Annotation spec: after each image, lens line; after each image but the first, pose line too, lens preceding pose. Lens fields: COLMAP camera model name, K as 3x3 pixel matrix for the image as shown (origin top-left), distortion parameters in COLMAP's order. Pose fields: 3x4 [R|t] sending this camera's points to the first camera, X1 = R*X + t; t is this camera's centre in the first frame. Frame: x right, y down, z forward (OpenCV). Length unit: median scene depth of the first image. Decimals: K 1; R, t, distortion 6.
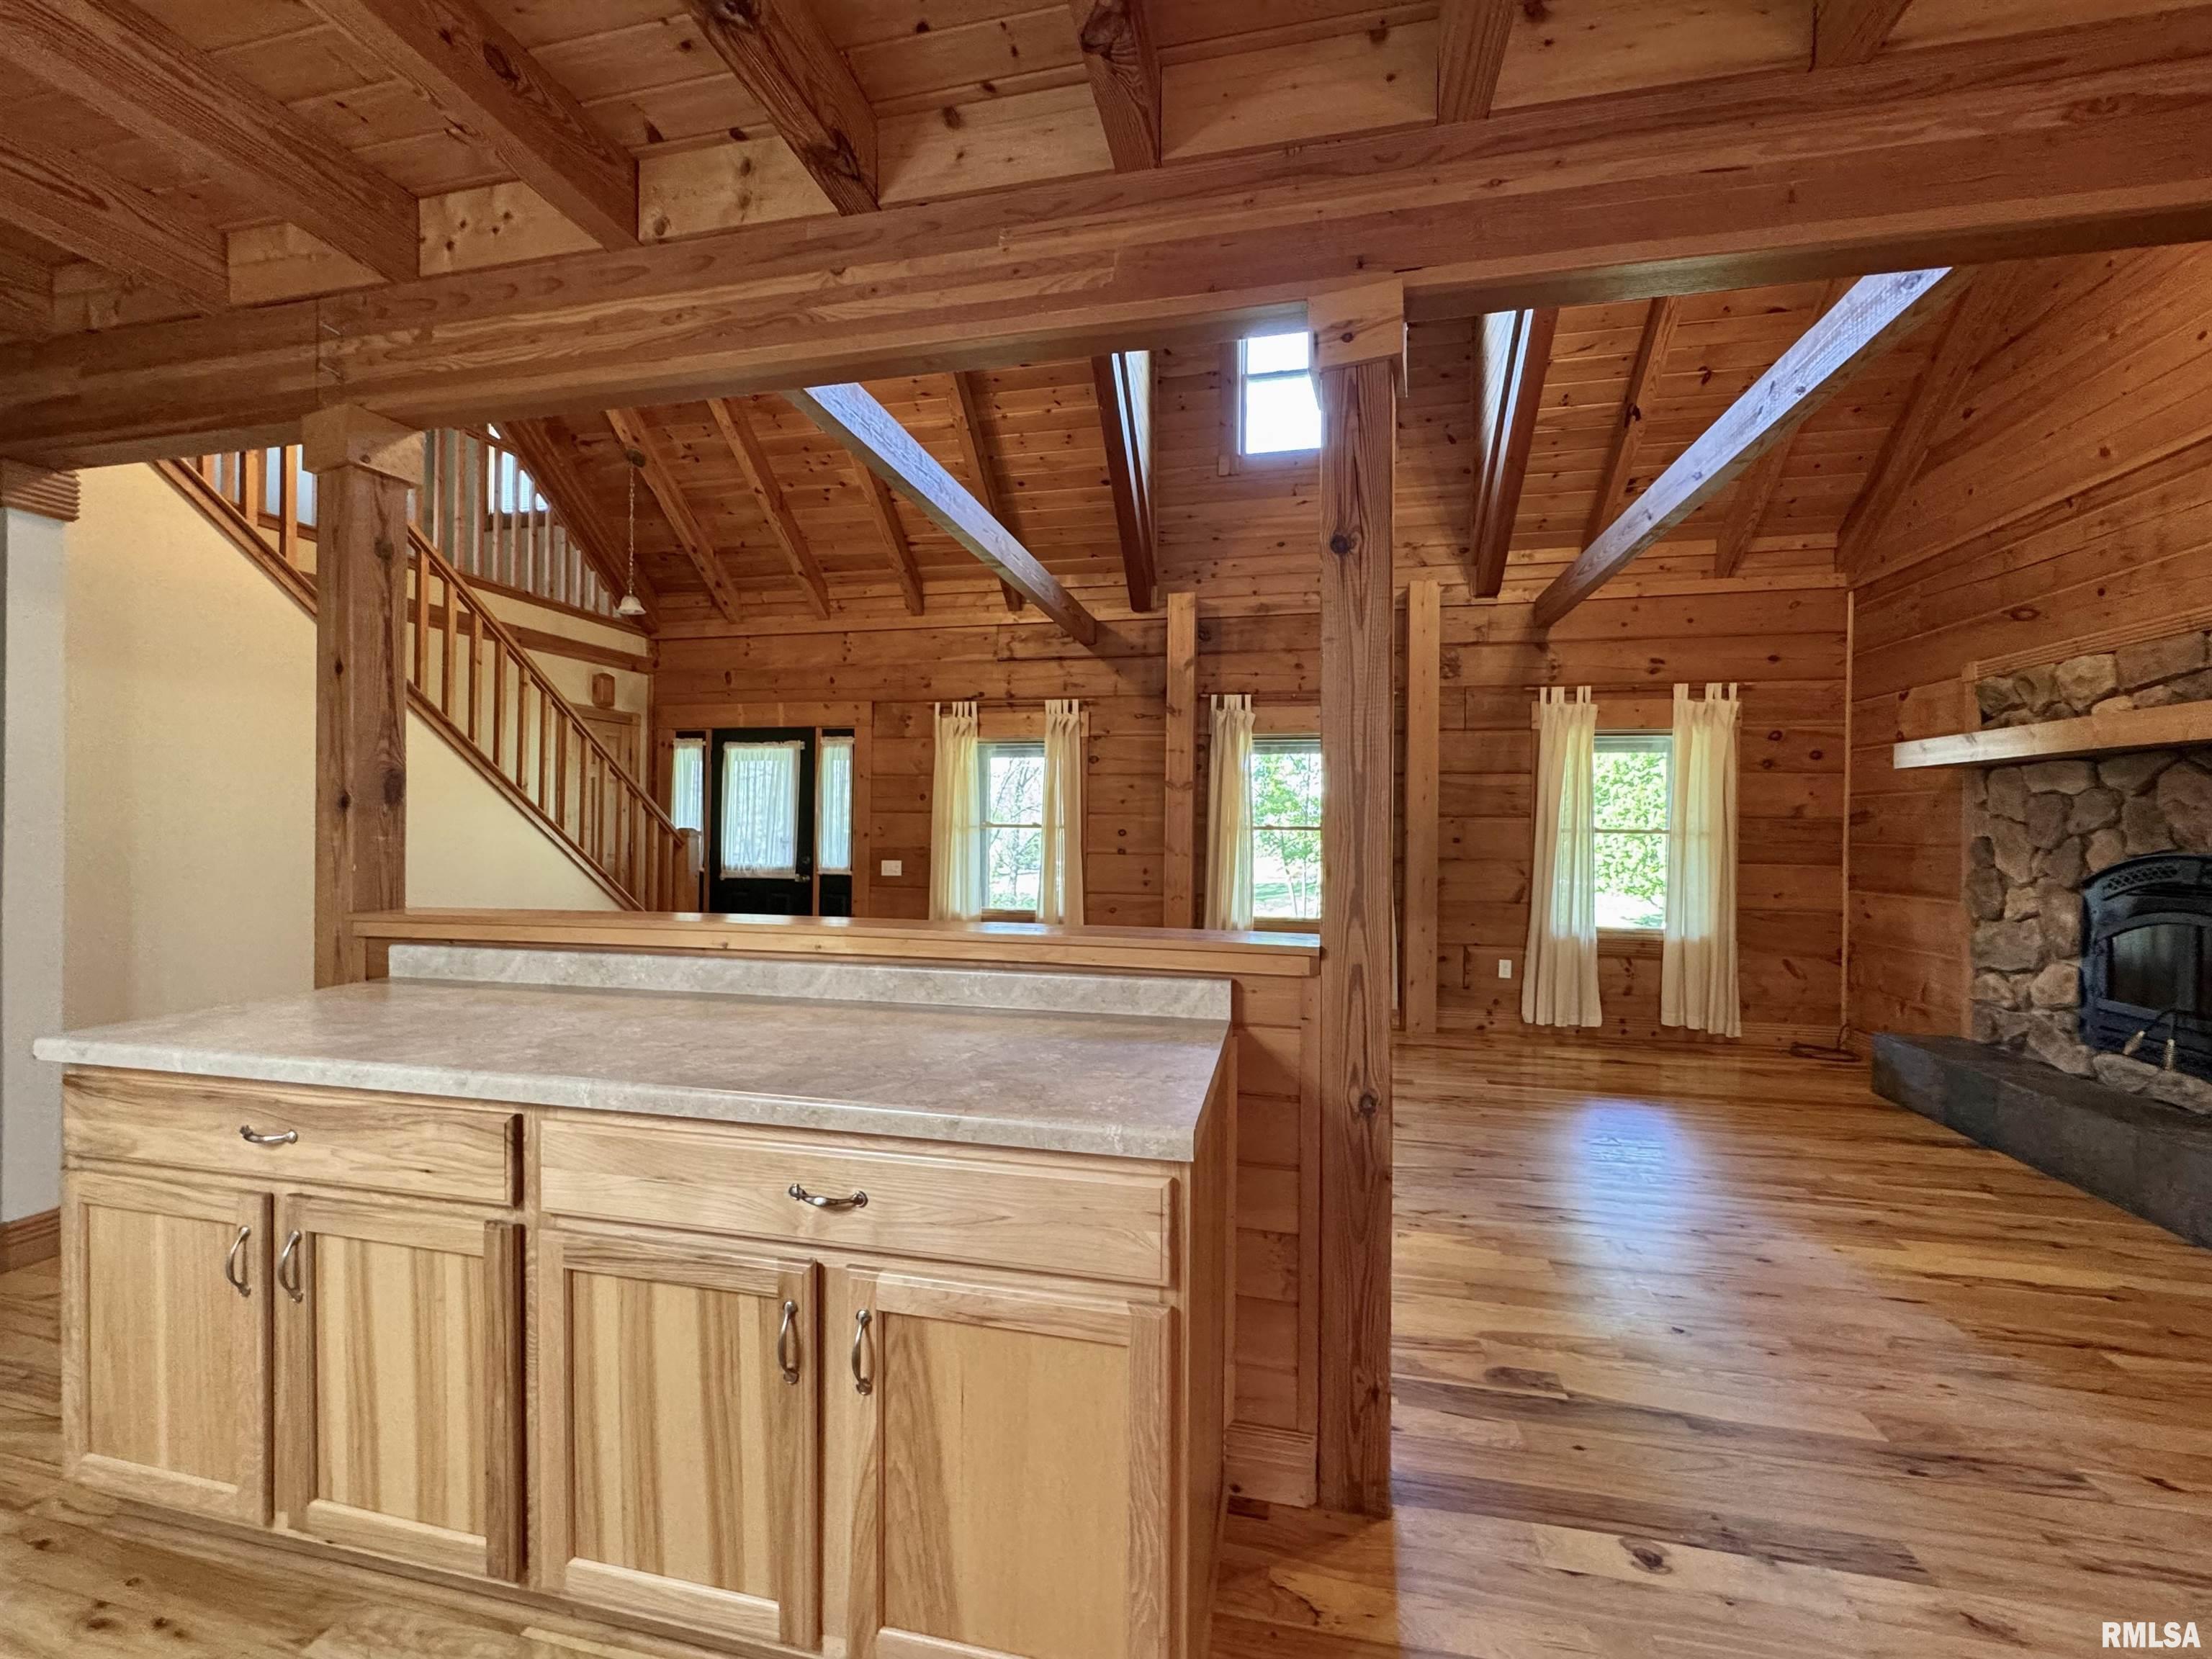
lens RADIAL K [[882.7, 0, 1103.9], [0, 882.7, 829.6], [0, 0, 1]] dist [-0.002310, 0.000132]
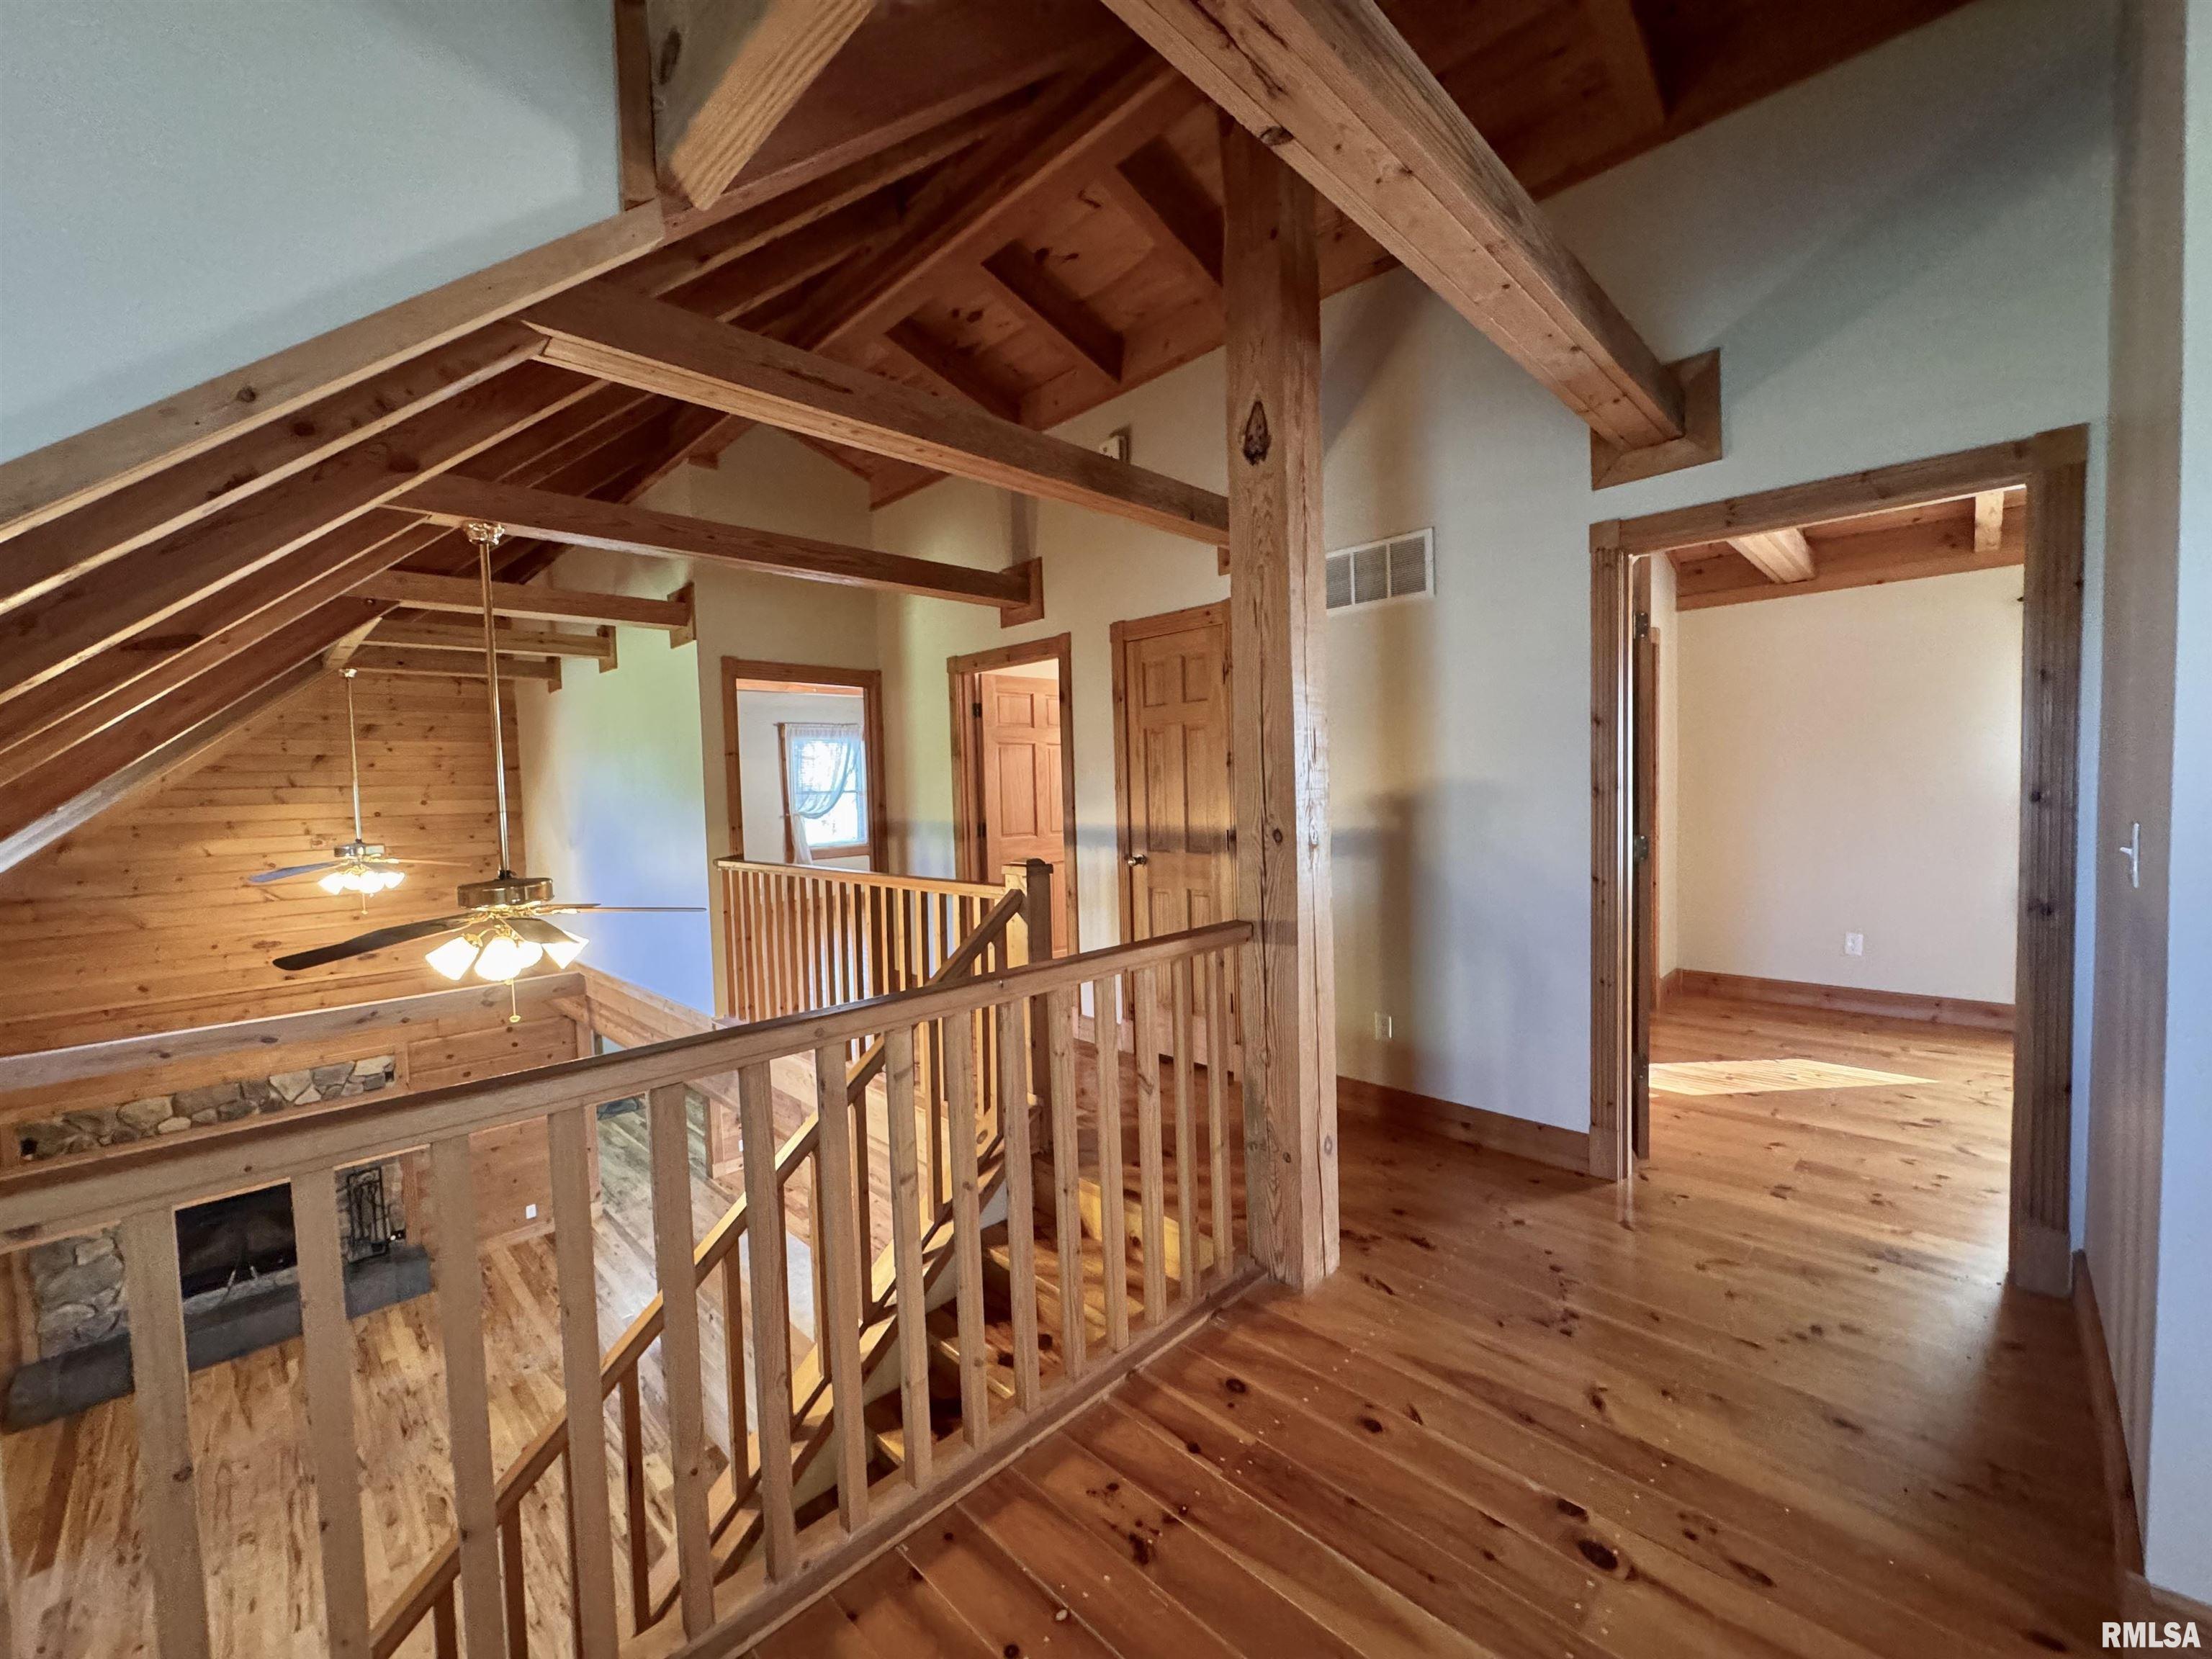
lens RADIAL K [[882.7, 0, 1105.8], [0, 882.7, 826.9], [0, 0, 1]] dist [-0.002310, 0.000132]
pose [[-0.846040, -0.009618, 0.533032, -1.353696], [0.024045, 0.998131, 0.056174, -0.718151], [-0.532577, 0.060343, -0.844228, 1.276227]]
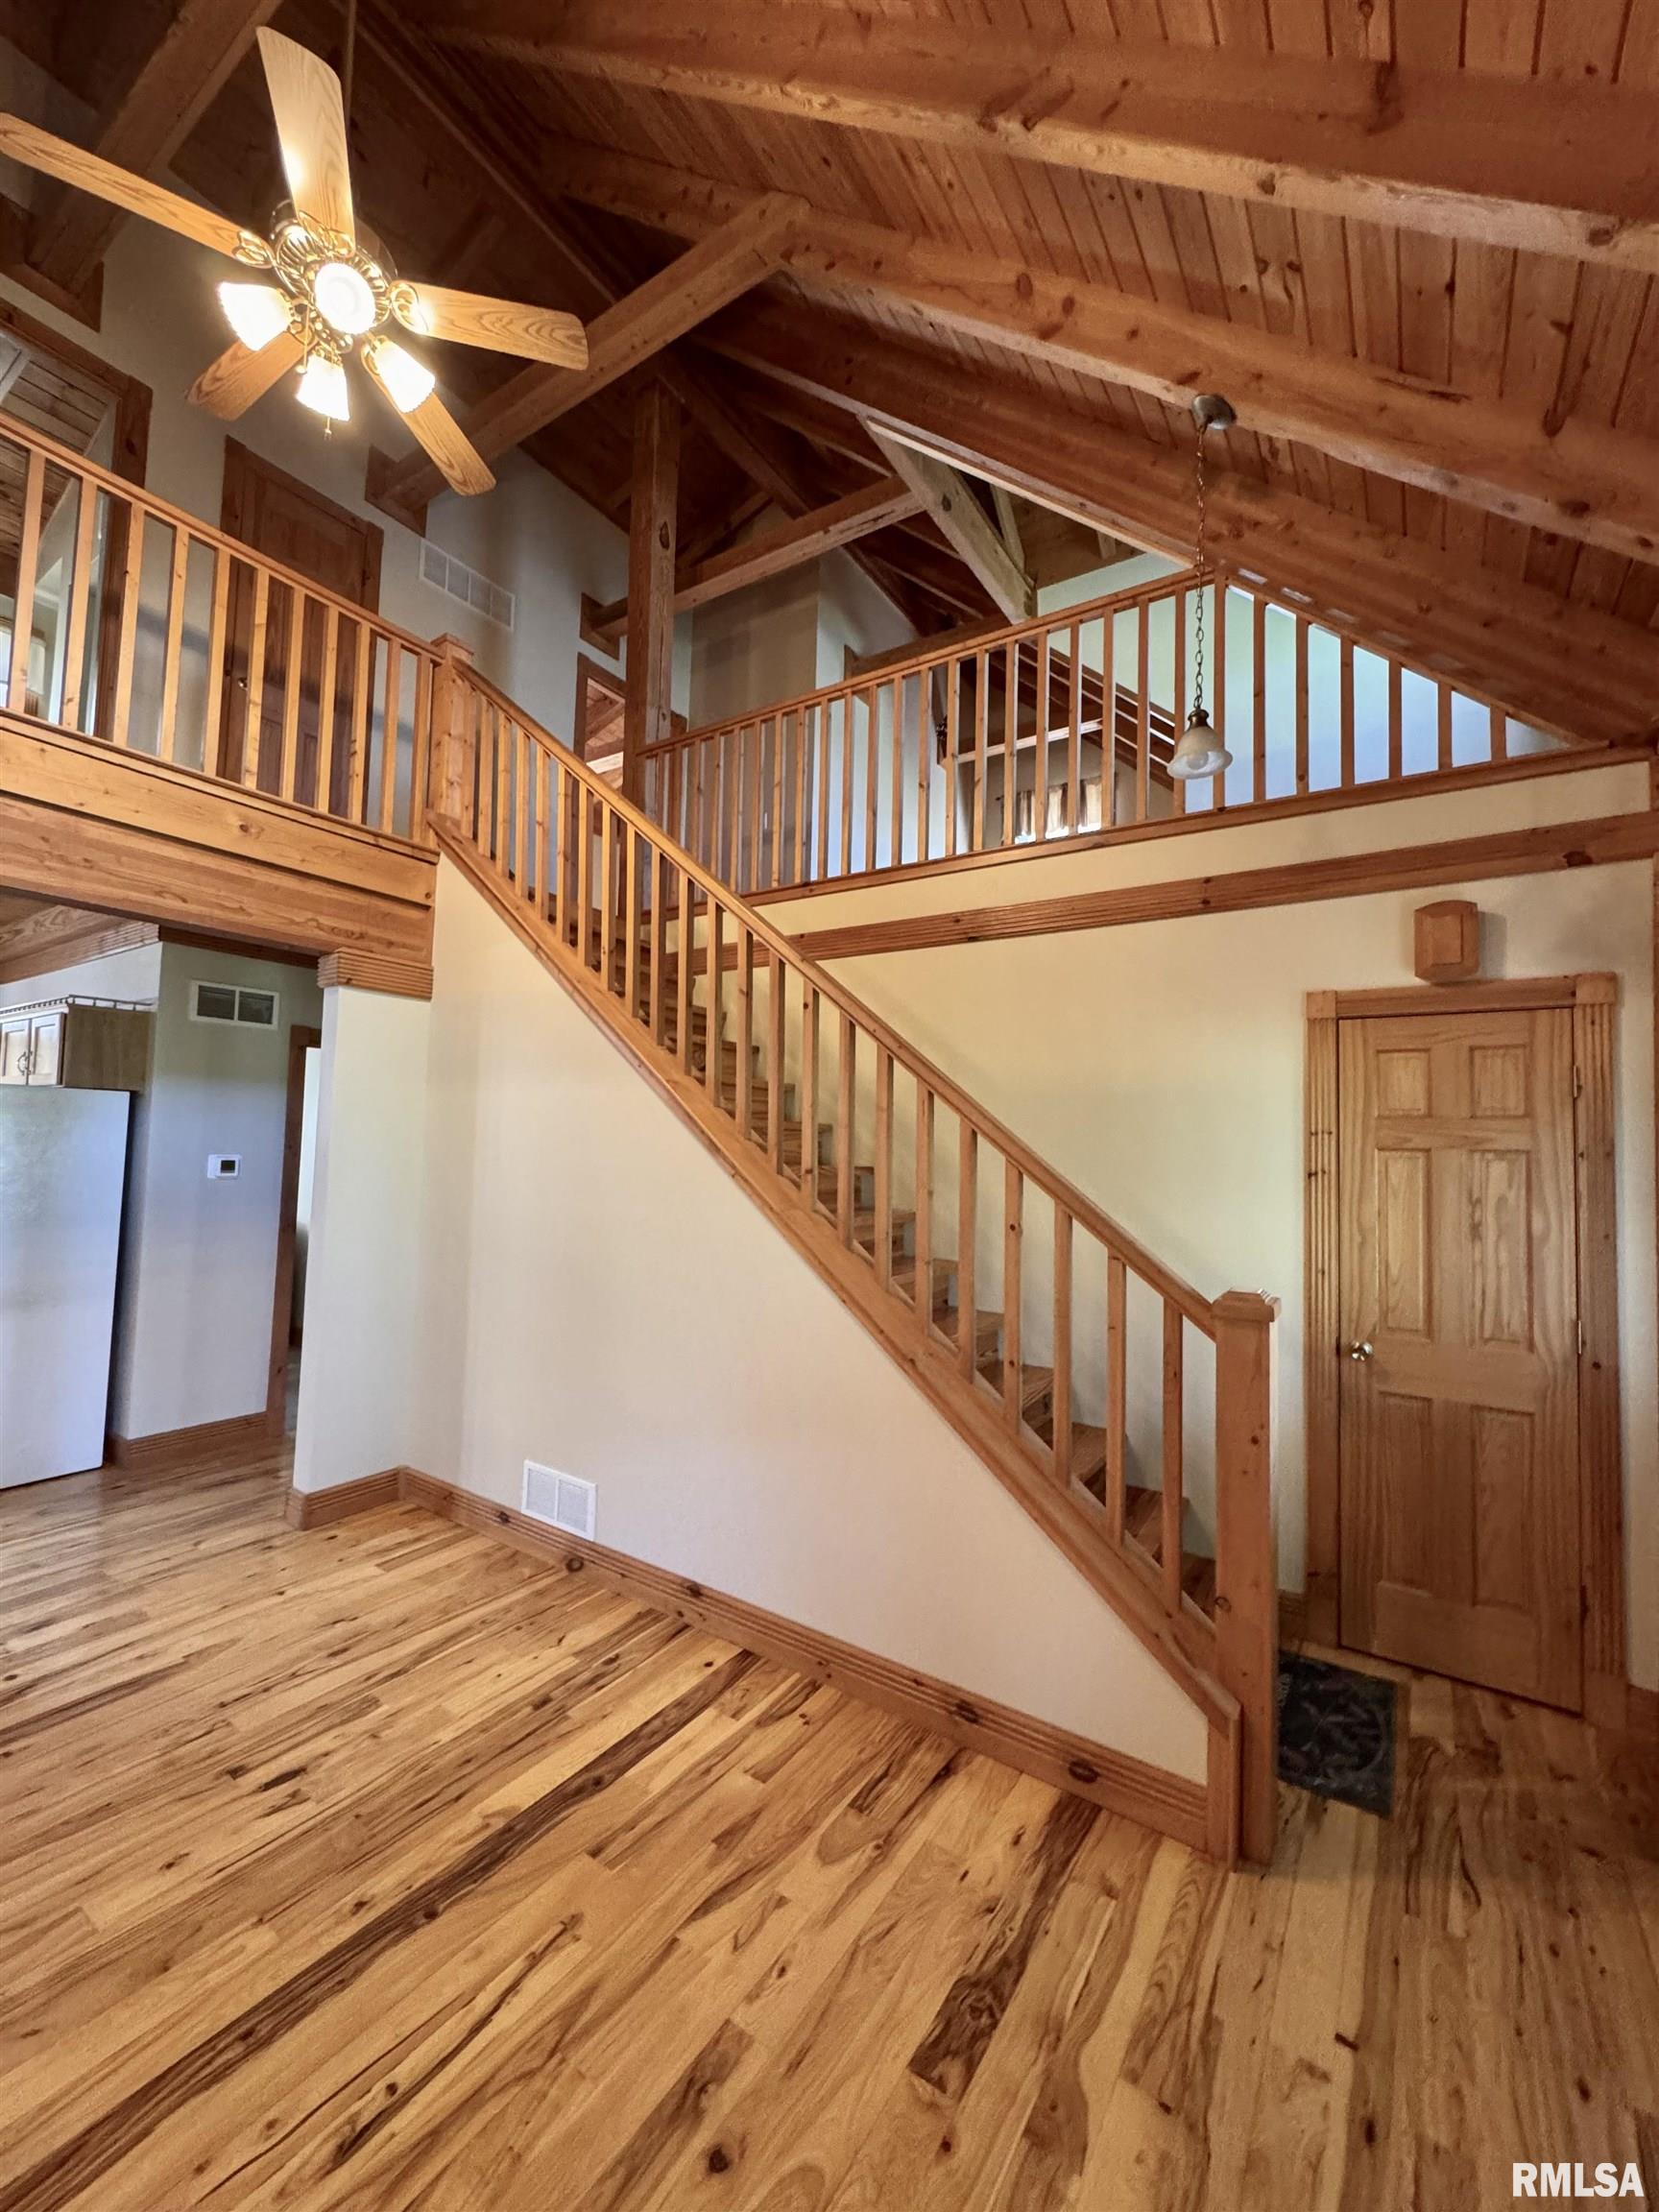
lens RADIAL K [[882.7, 0, 828.1], [0, 882.7, 1104.7], [0, 0, 1]] dist [-0.002310, 0.000132]
pose [[-0.359465, -0.067817, -0.930691, -0.118064], [-0.037205, 0.997604, -0.058323, -0.071894], [0.932416, 0.013661, -0.361127, 1.406459]]
